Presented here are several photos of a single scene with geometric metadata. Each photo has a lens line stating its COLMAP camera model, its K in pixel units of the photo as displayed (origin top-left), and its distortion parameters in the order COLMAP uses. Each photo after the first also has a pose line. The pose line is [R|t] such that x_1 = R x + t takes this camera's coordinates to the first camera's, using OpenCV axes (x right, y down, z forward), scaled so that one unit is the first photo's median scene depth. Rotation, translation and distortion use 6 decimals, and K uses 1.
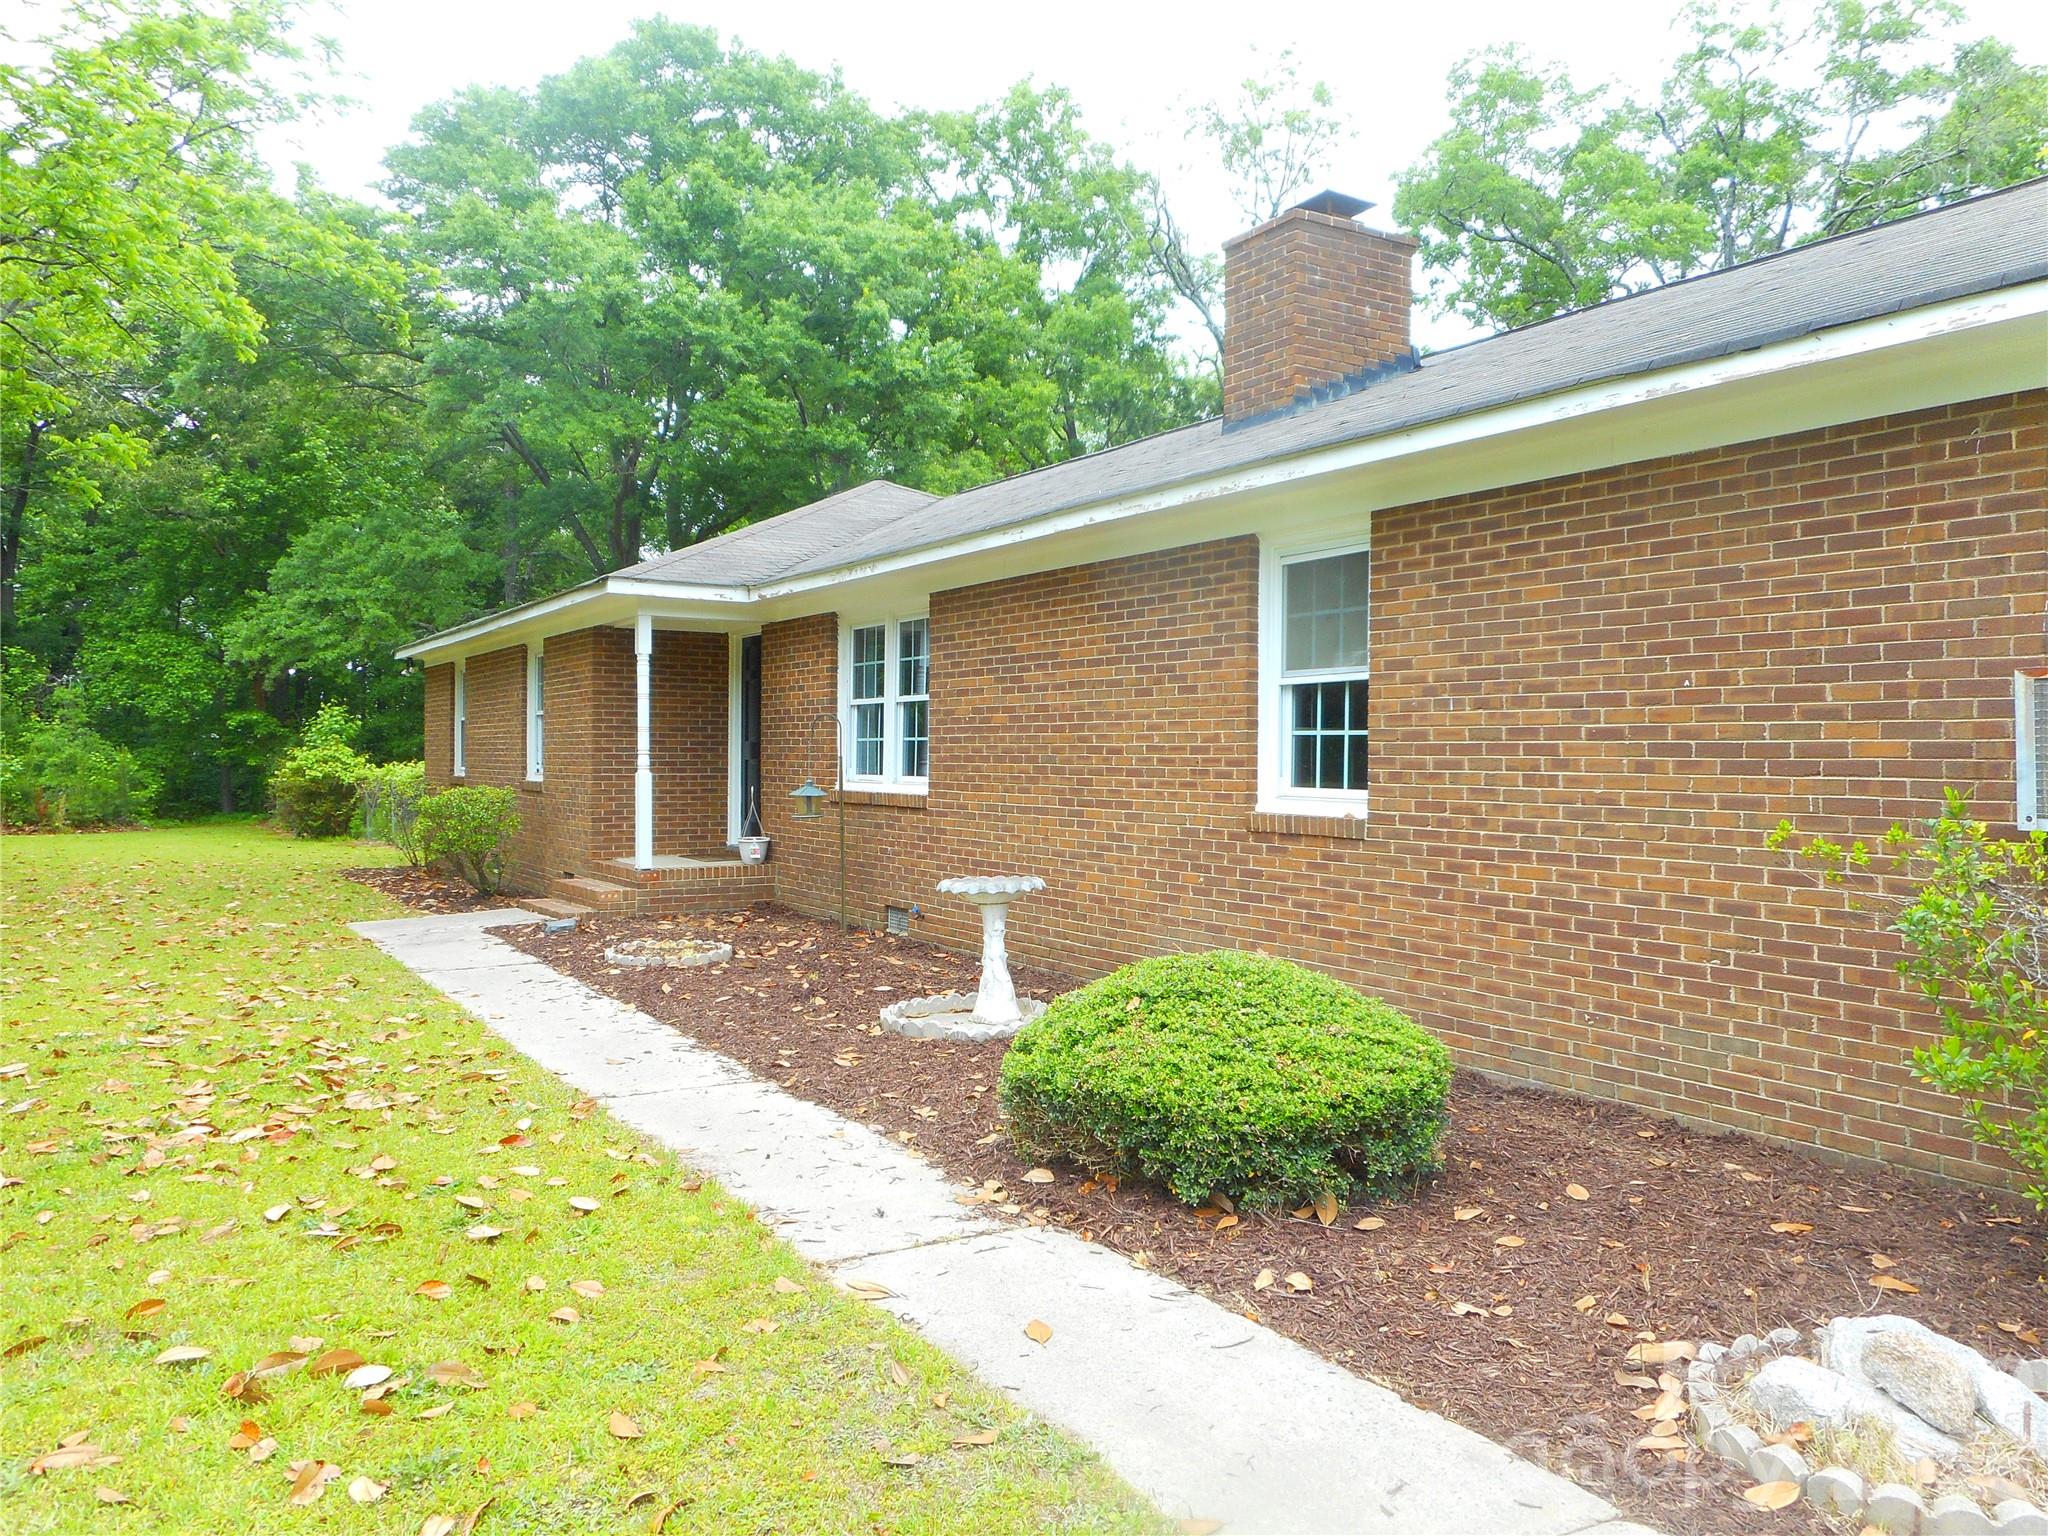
lens RADIAL K [[1501.5, 0, 1024.0], [0, 1501.5, 768.0], [0, 0, 1]] dist [0.002335, 0.003718]
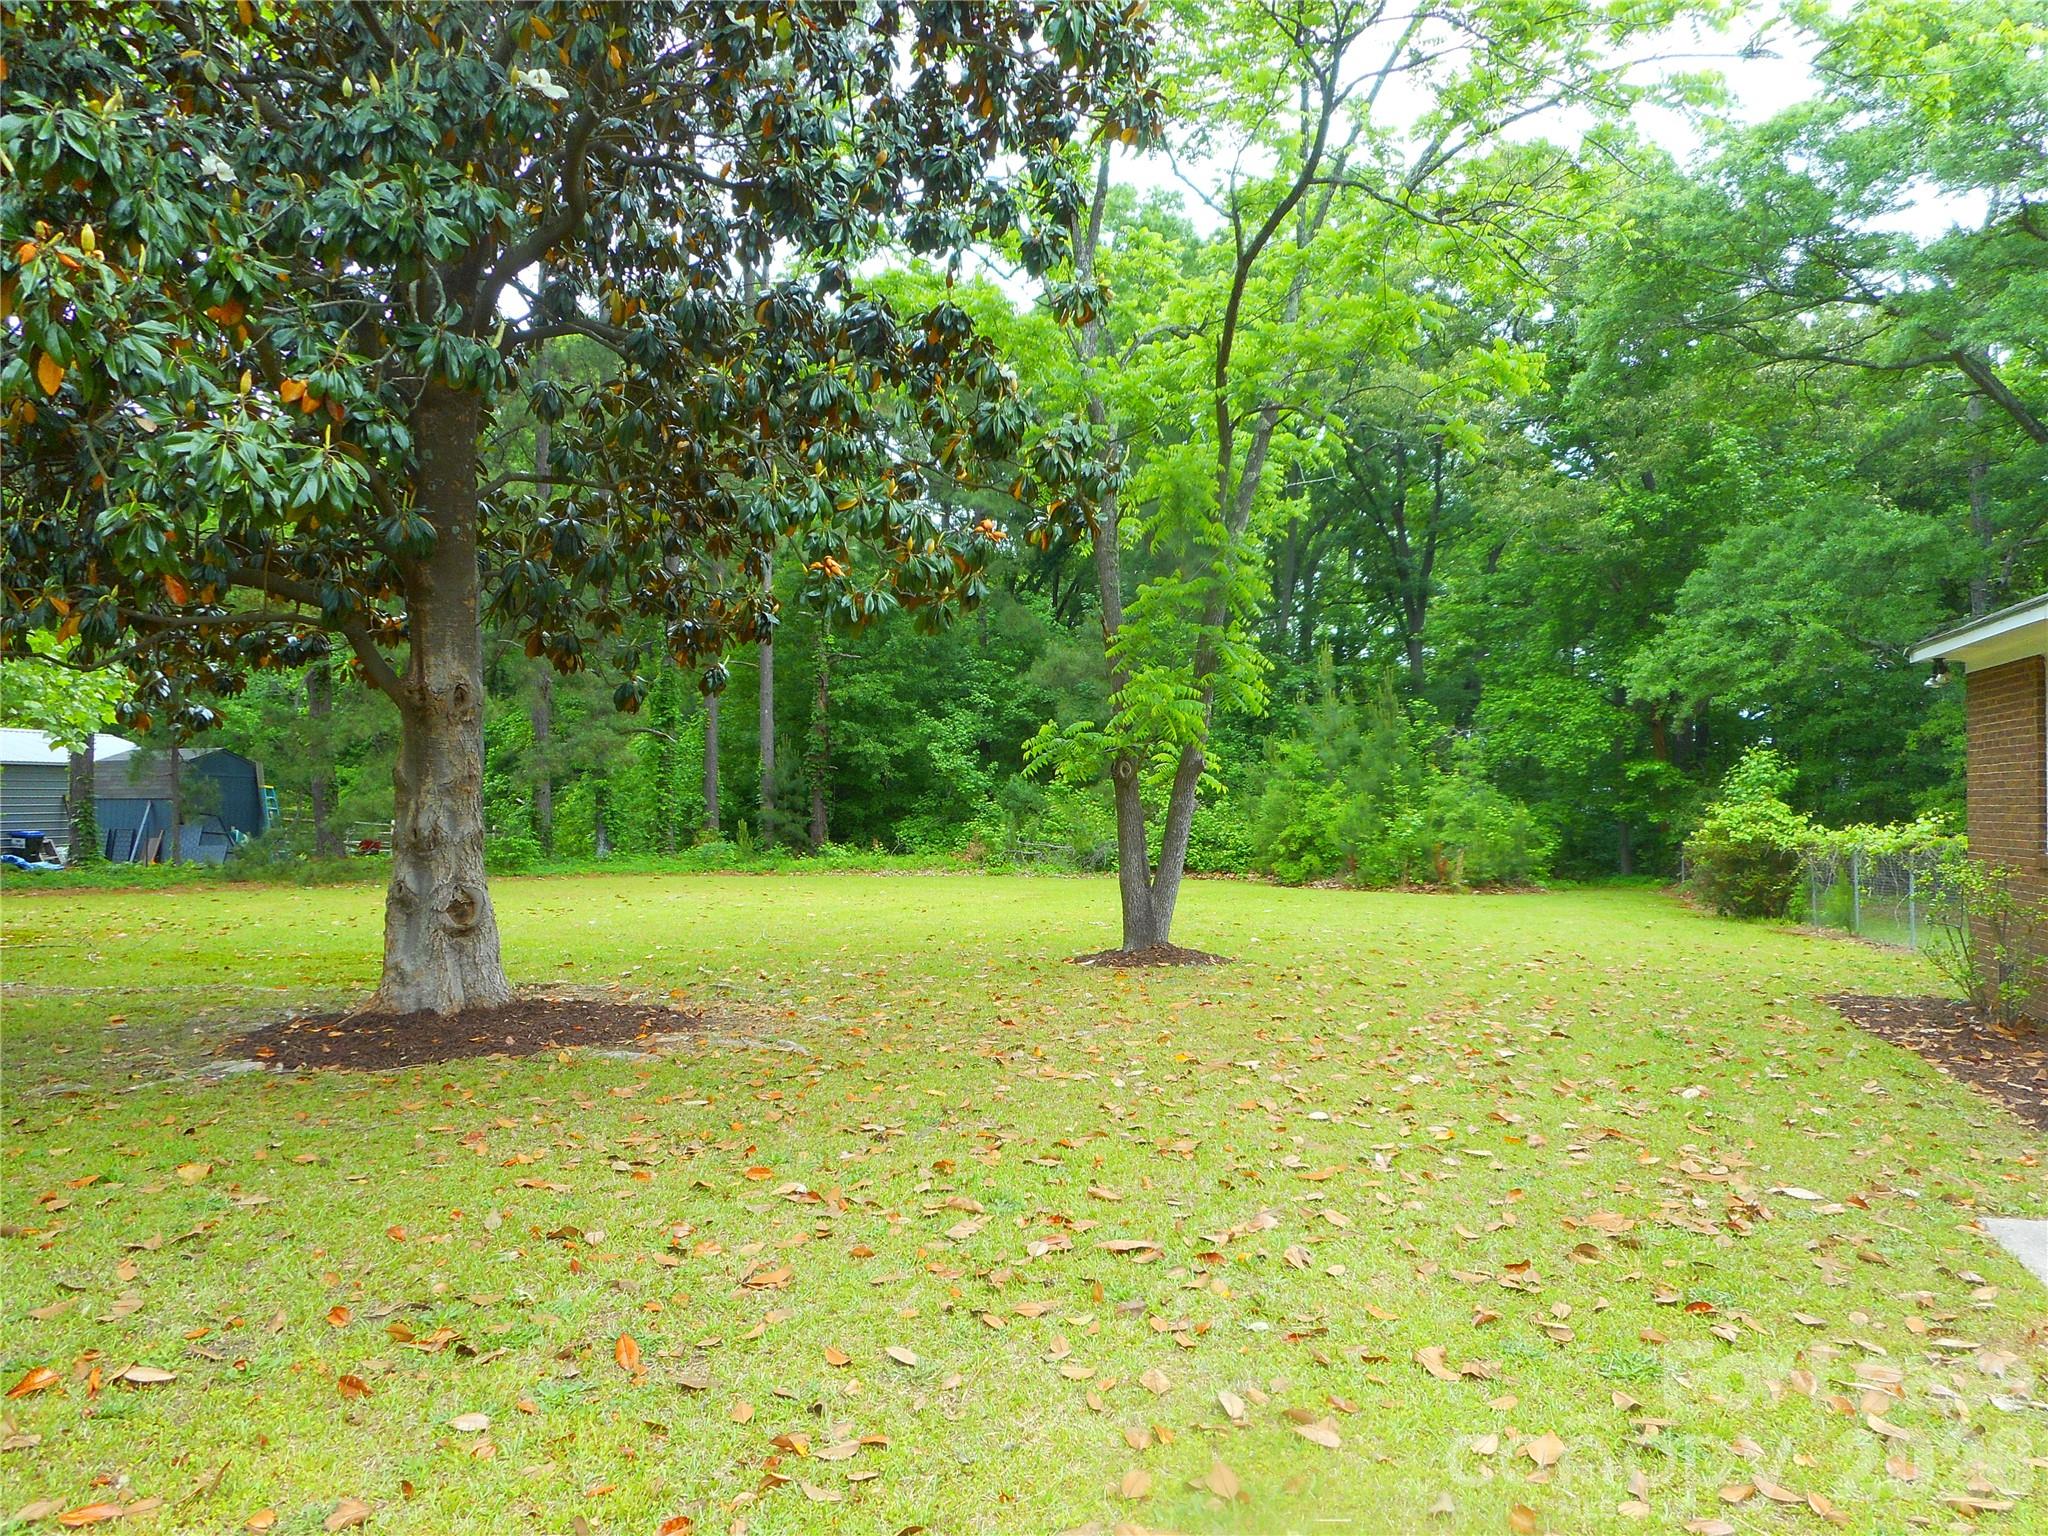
lens RADIAL K [[1477.9, 0, 1020.8], [0, 1477.9, 741.4], [0, 0, 1]] dist [0.038163, 0.000428]
pose [[0.648244, -0.028899, -0.760884, -0.120525], [-0.012042, 0.998765, -0.048194, -0.003409], [0.761337, 0.040404, 0.647096, 0.205520]]
